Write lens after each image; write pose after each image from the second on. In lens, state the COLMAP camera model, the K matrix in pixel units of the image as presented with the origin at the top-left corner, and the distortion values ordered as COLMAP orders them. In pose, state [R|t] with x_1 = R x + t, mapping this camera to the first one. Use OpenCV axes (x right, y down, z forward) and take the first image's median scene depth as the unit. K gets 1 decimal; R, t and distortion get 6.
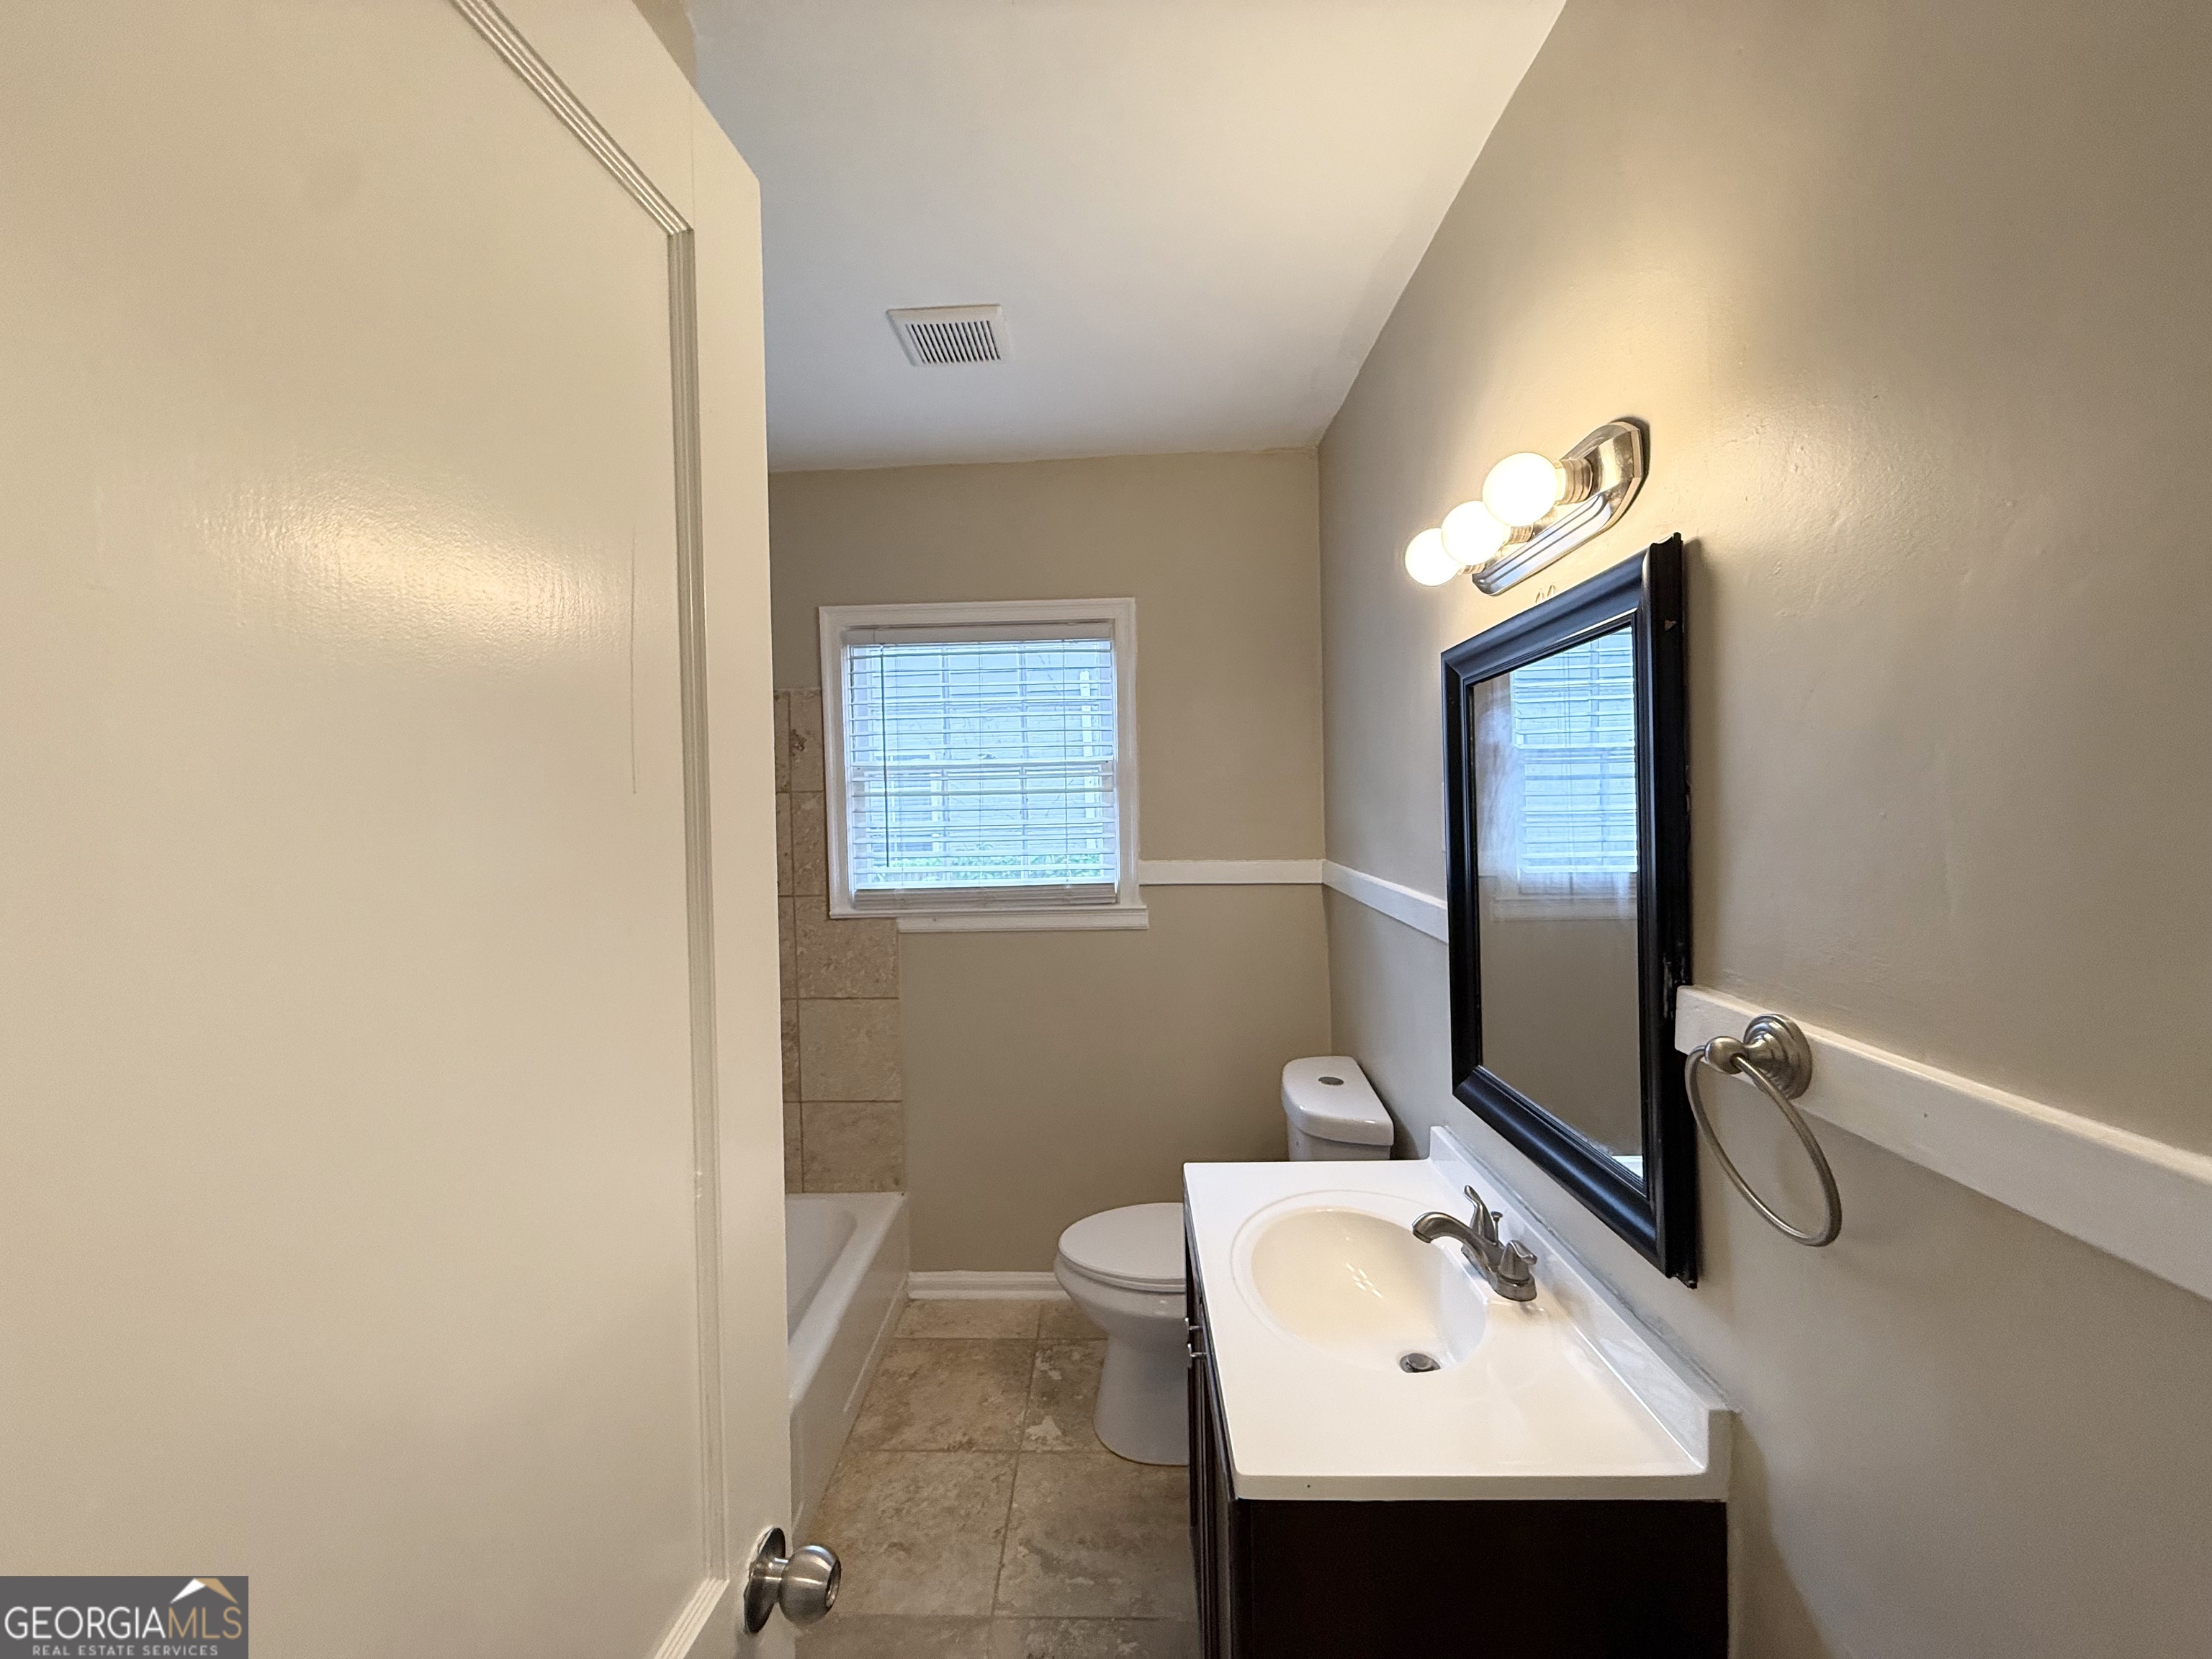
lens RADIAL K [[880.1, 0, 1100.1], [0, 880.1, 825.0], [0, 0, 1]] dist [-0.000015, 0.000294]
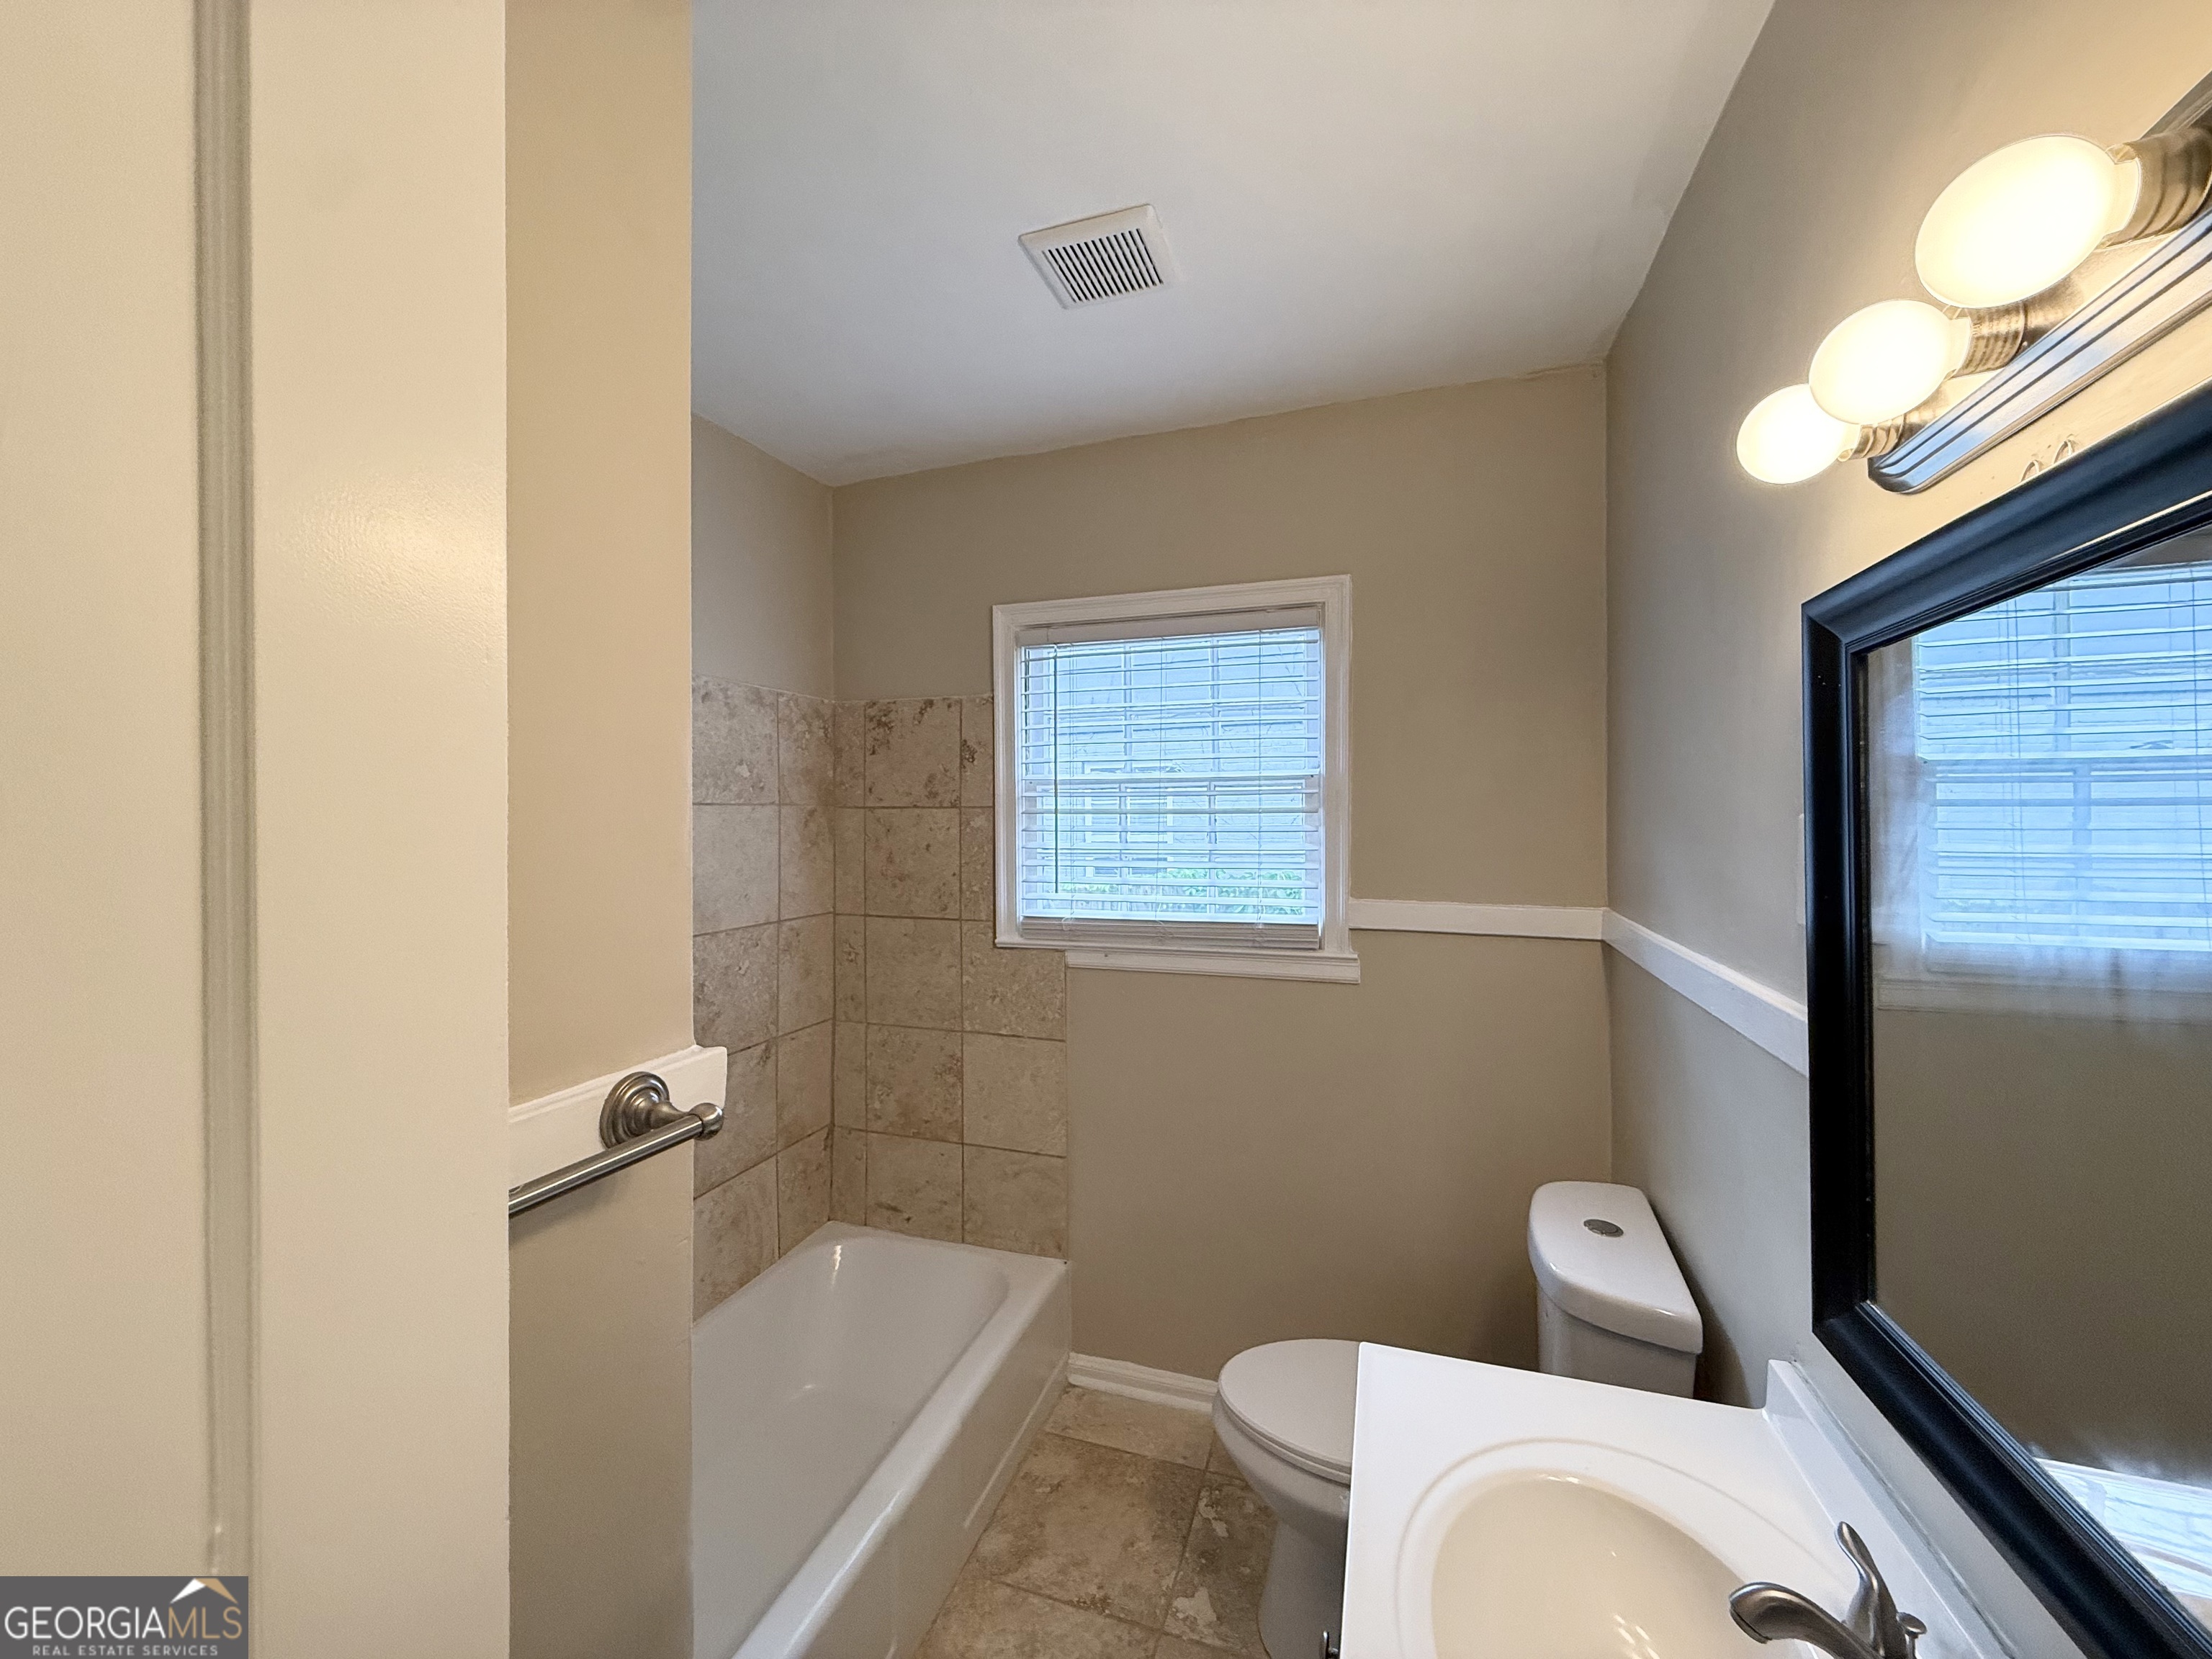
lens RADIAL K [[880.1, 0, 1100.1], [0, 880.1, 825.0], [0, 0, 1]] dist [-0.000015, 0.000294]
pose [[0.957317, 0.020550, -0.288309, 0.057279], [-0.024464, 0.999651, -0.009977, -0.013436], [0.288003, 0.016604, 0.957486, 0.158342]]
